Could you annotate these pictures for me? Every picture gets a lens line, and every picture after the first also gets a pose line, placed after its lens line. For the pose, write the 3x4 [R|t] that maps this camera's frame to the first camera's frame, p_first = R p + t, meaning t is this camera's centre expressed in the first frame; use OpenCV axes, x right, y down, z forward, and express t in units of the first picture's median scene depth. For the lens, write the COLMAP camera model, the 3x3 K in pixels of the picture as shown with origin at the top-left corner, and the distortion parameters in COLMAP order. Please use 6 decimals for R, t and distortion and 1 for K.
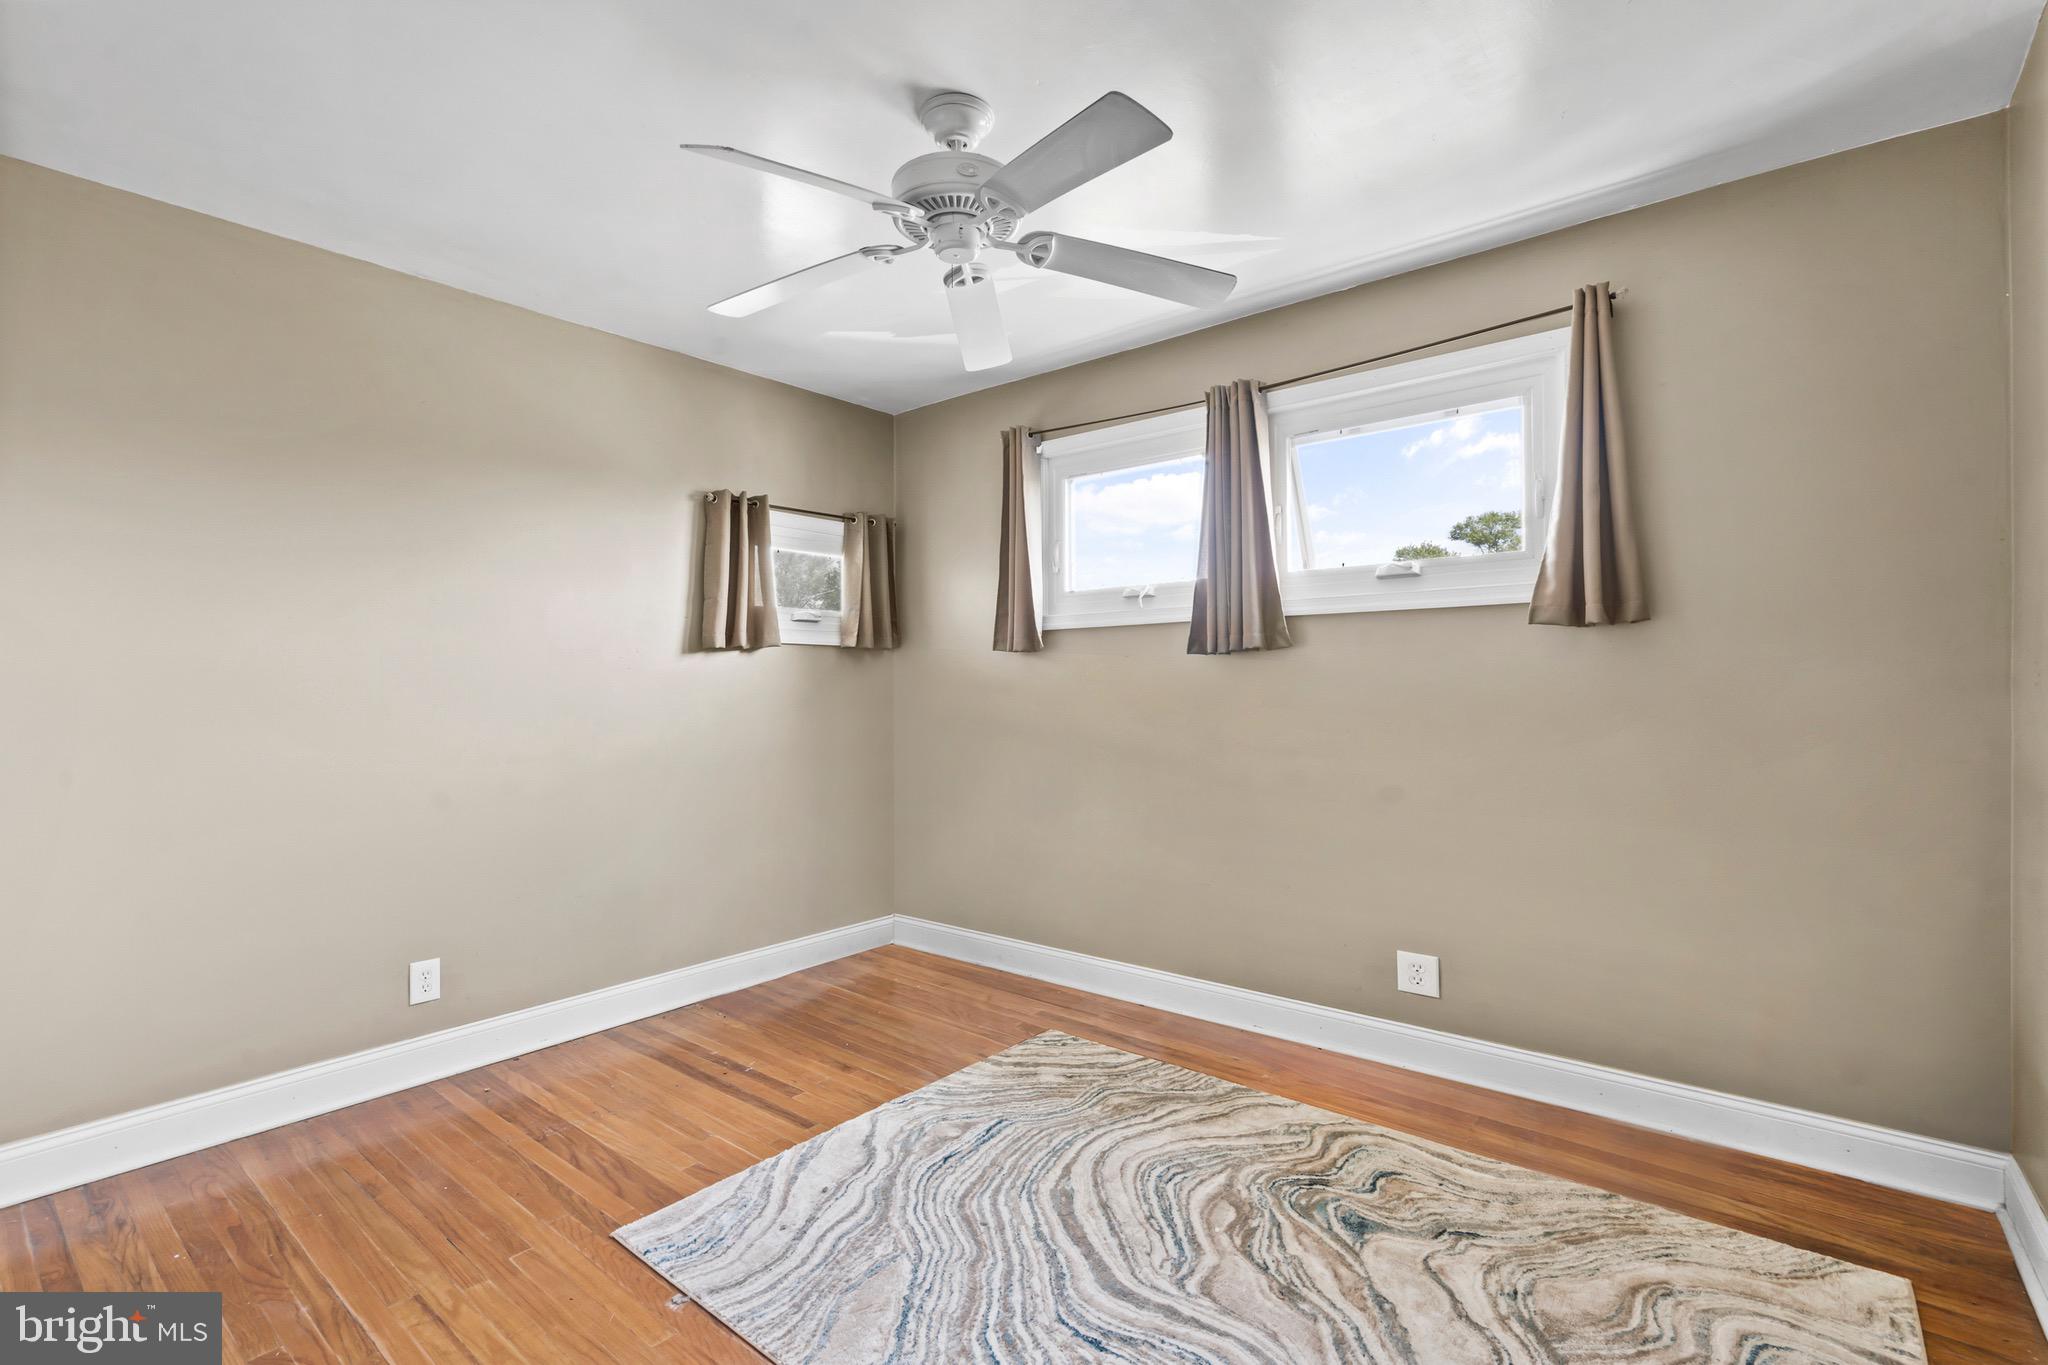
lens RADIAL K [[937.8, 0, 1024.3], [0, 937.8, 677.6], [0, 0, 1]] dist [0.018939, 0.000529]
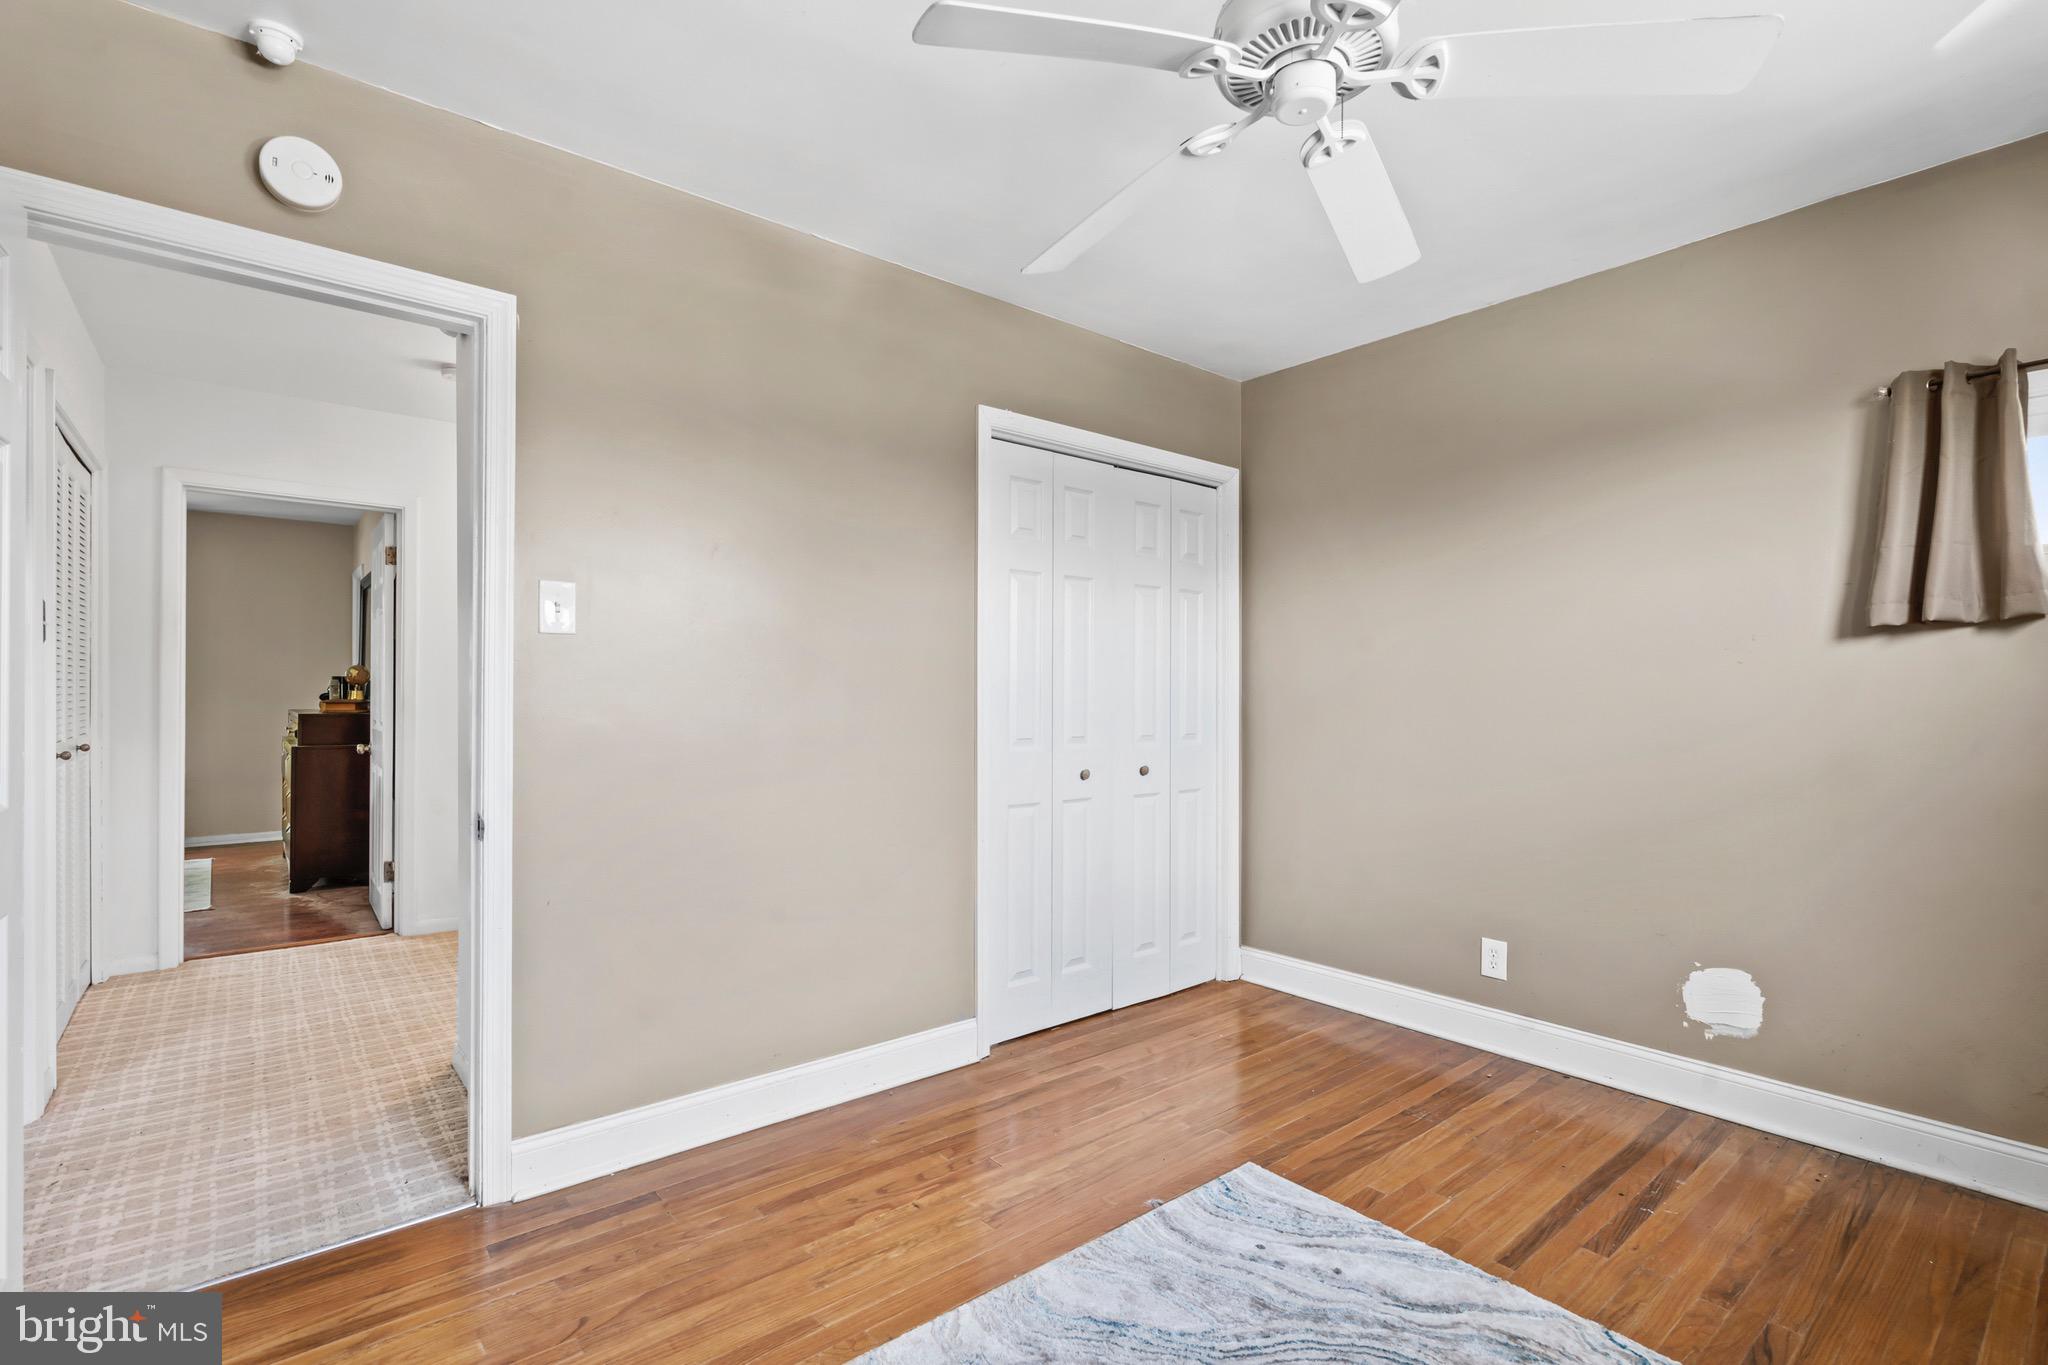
lens RADIAL K [[937.8, 0, 1022.7], [0, 937.8, 690.8], [0, 0, 1]] dist [0.018939, 0.000529]
pose [[-0.177994, 0.004056, -0.984023, 0.558998], [0.008470, 0.999961, 0.002589, 0.008008], [0.983995, -0.007874, -0.178022, 0.712871]]
